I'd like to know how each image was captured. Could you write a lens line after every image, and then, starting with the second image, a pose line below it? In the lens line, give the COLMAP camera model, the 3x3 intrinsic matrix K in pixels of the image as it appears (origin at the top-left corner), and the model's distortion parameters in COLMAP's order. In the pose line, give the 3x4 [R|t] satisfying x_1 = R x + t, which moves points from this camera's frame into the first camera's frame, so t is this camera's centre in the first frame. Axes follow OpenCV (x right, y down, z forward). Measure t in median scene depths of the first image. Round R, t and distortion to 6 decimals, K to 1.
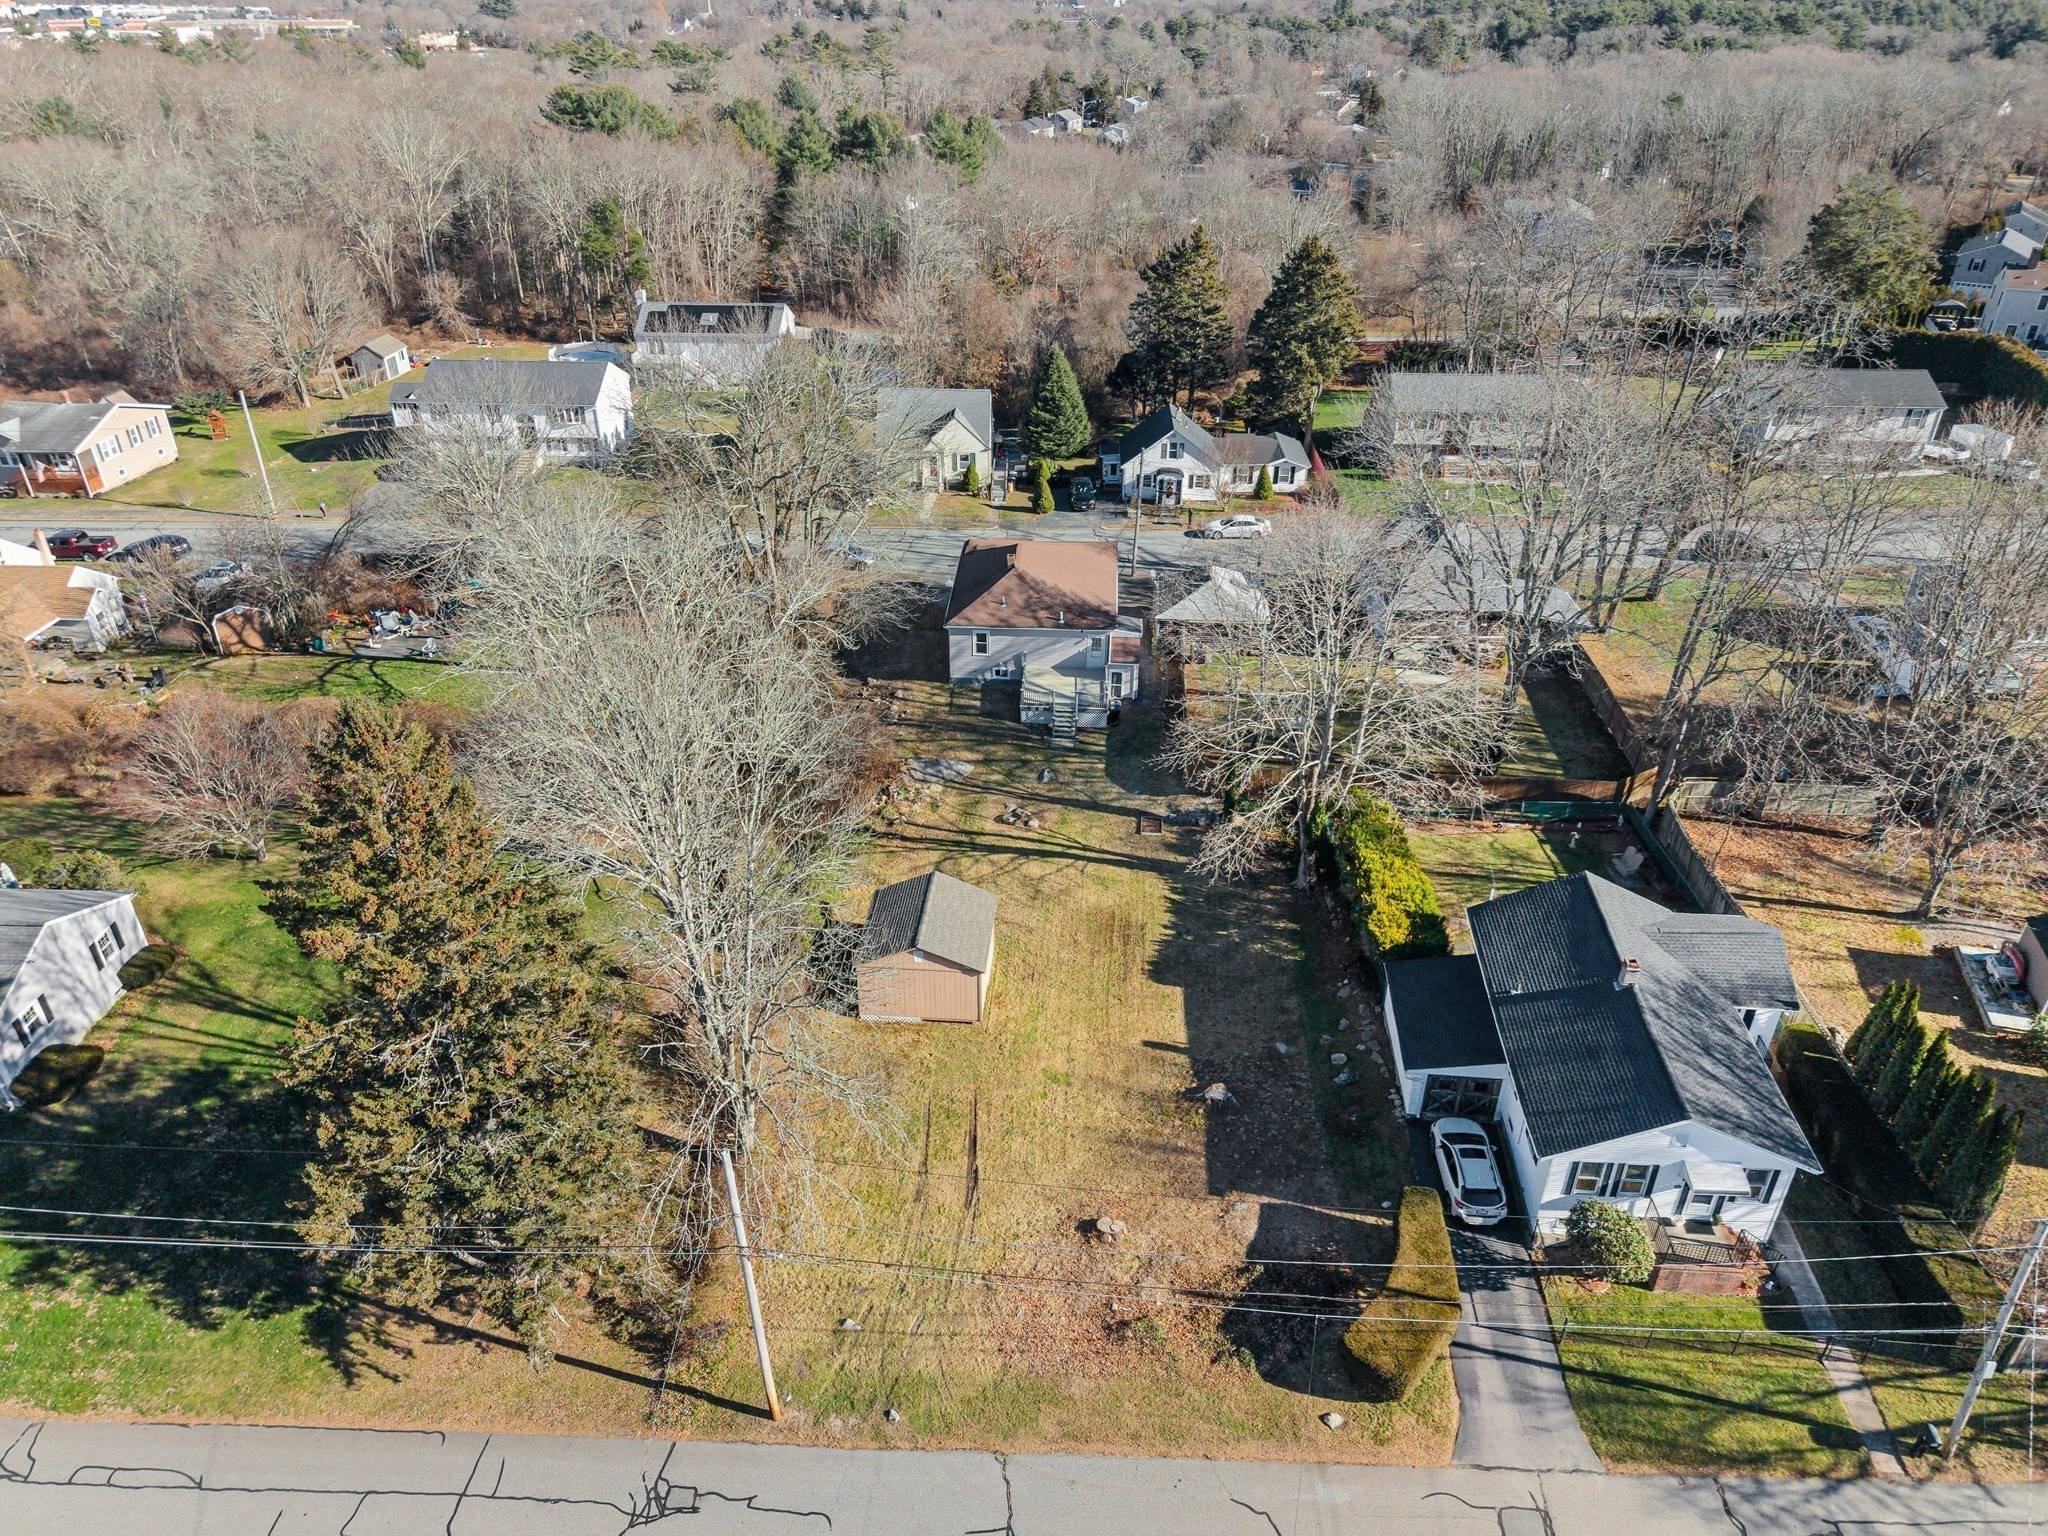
lens RADIAL K [[1409.1, 0, 1040.8], [0, 1409.1, 800.0], [0, 0, 1]] dist [0.052384, -0.045226]
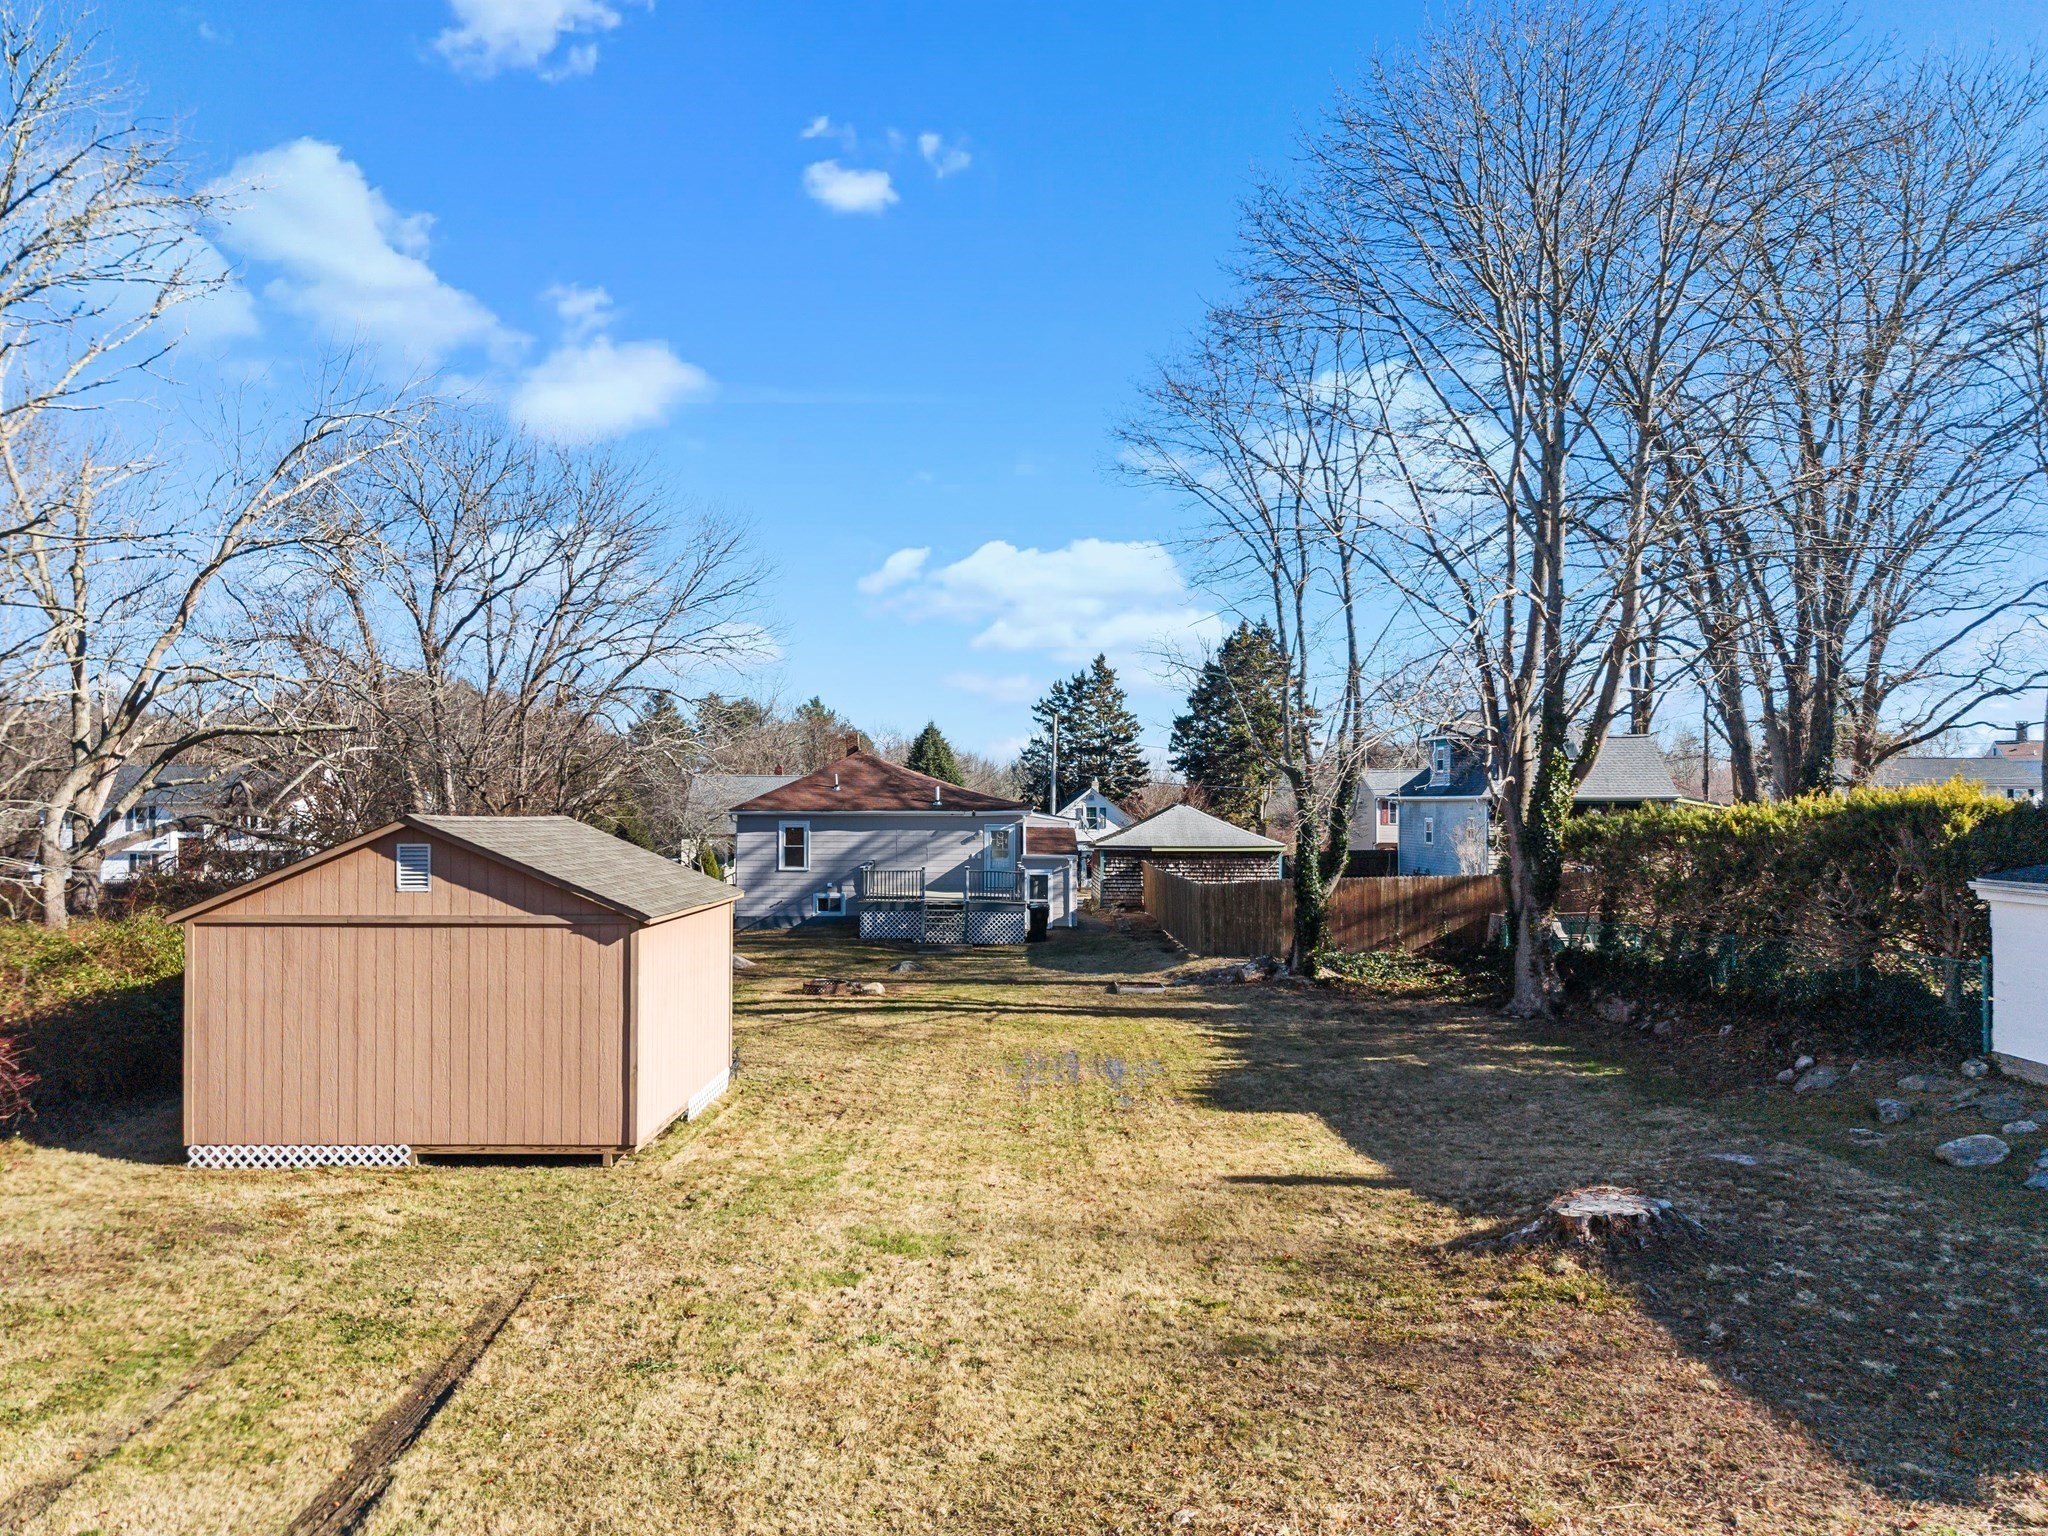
lens RADIAL K [[1409.1, 0, 1040.8], [0, 1409.1, 800.0], [0, 0, 1]] dist [0.052384, -0.045226]
pose [[0.996663, -0.001387, 0.081614, 0.014395], [0.044416, 0.848080, -0.528004, 0.252426], [-0.068483, 0.529867, 0.845311, 0.729684]]
